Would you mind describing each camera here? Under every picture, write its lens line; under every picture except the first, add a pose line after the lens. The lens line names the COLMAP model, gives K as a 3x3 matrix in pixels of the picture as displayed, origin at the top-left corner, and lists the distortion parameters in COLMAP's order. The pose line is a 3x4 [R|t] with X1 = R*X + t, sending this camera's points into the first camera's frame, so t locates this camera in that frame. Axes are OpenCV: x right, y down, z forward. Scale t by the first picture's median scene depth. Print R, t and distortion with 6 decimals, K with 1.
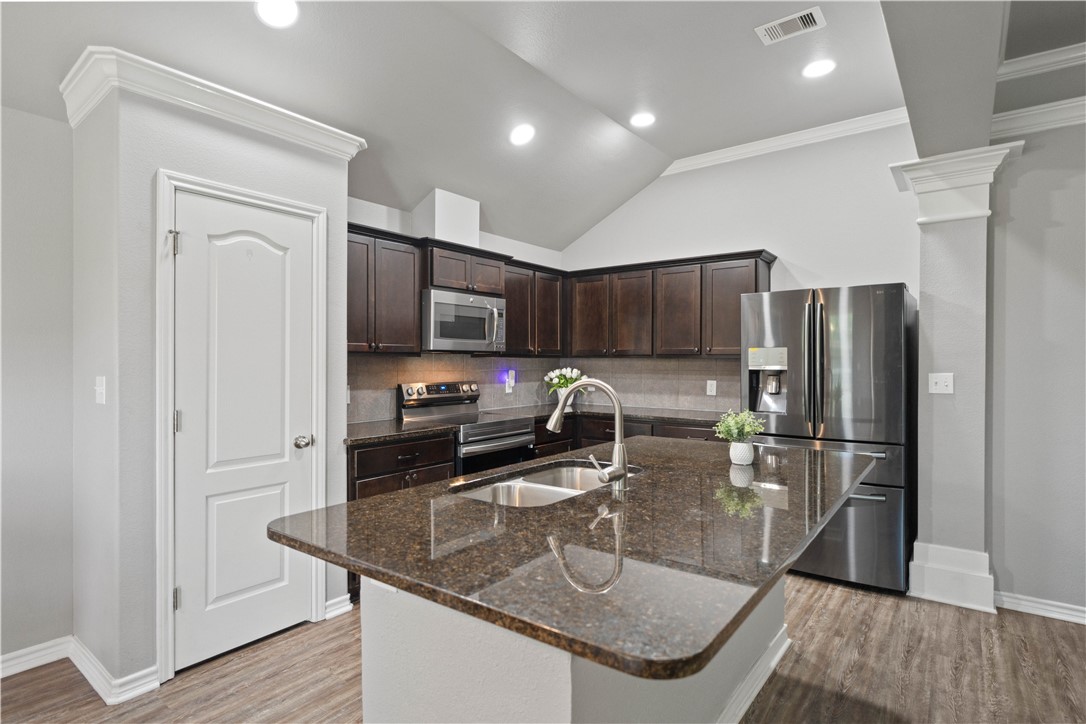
lens RADIAL K [[565.4, 0, 536.5], [0, 565.4, 360.5], [0, 0, 1]] dist [-0.001185, -0.001774]
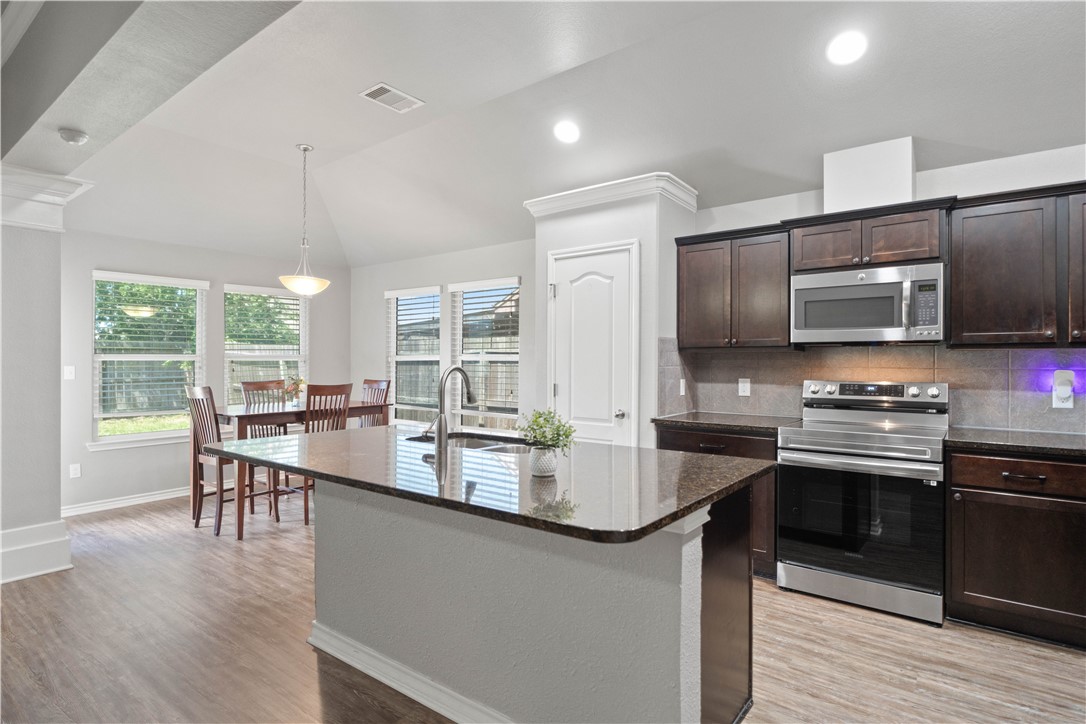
lens RADIAL K [[565.4, 0, 548.8], [0, 565.4, 362.5], [0, 0, 1]] dist [-0.001185, -0.001774]
pose [[0.007459, 0.002385, -0.999969, 0.749371], [0.000340, 0.999997, 0.002388, 0.010985], [0.999972, -0.000358, 0.007458, 0.631728]]
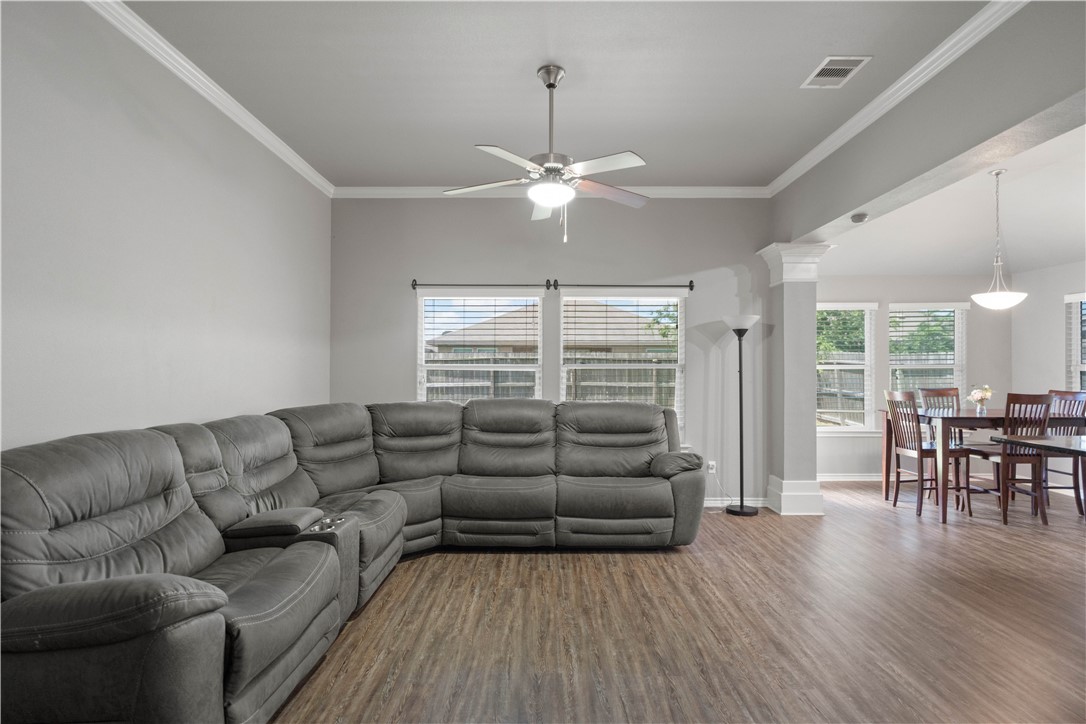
lens RADIAL K [[565.4, 0, 546.6], [0, 565.4, 363.3], [0, 0, 1]] dist [-0.001185, -0.001774]
pose [[-0.790549, -0.006596, -0.612363, 1.169212], [-0.001522, 0.999960, -0.008805, 0.005394], [0.612397, -0.006029, -0.790528, 0.499442]]
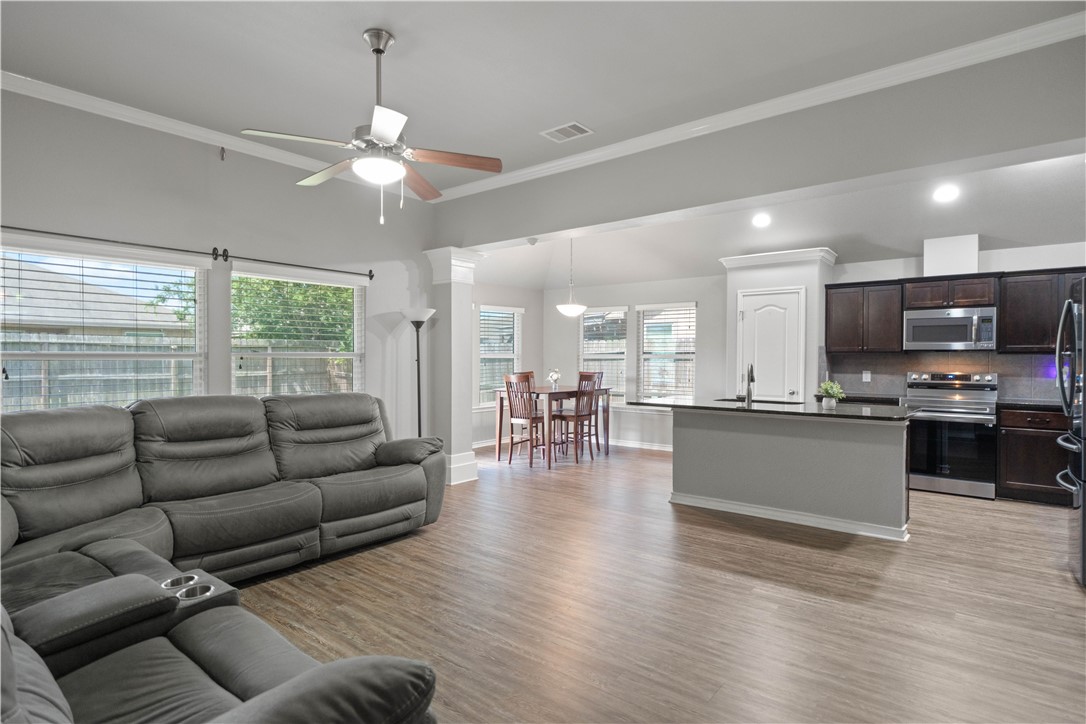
lens RADIAL K [[565.4, 0, 552.8], [0, 565.4, 365.6], [0, 0, 1]] dist [-0.001185, -0.001774]
pose [[-0.014535, 0.015345, -0.999777, 1.451856], [-0.001841, 0.999880, 0.015373, 0.002630], [0.999893, 0.002064, -0.014505, 0.055309]]
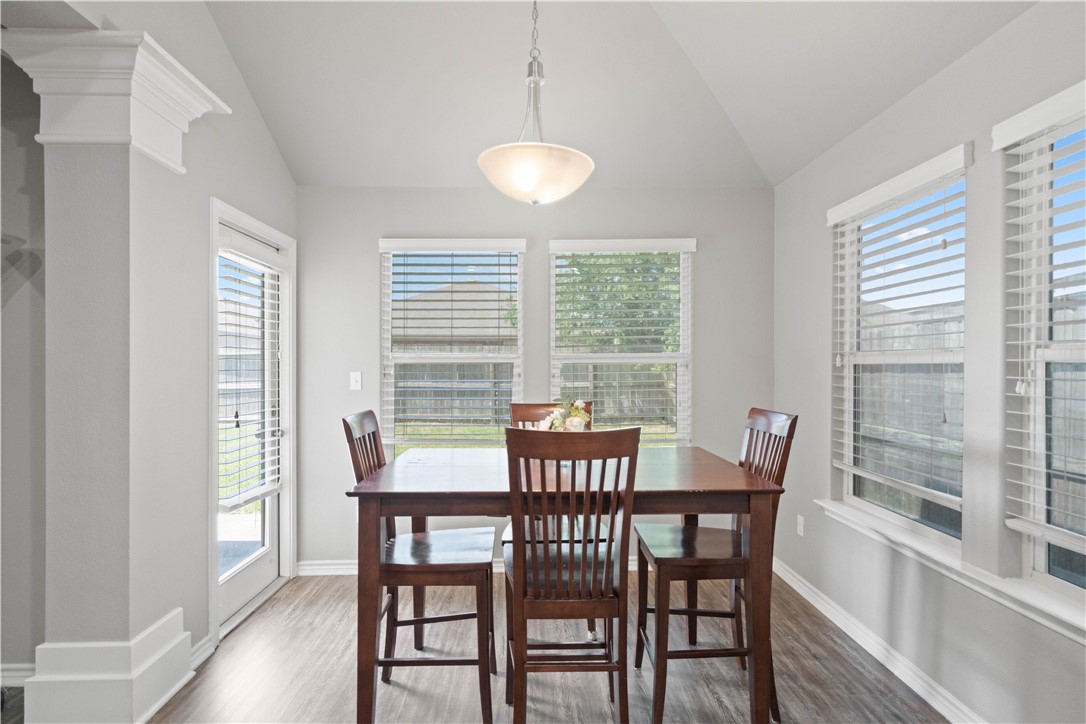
lens RADIAL K [[565.4, 0, 548.6], [0, 565.4, 365.5], [0, 0, 1]] dist [-0.001185, -0.001774]
pose [[-0.771336, 0.003327, -0.636419, -0.214783], [0.004994, 0.999987, -0.000825, 0.010593], [0.636408, -0.003815, -0.771343, 0.497837]]
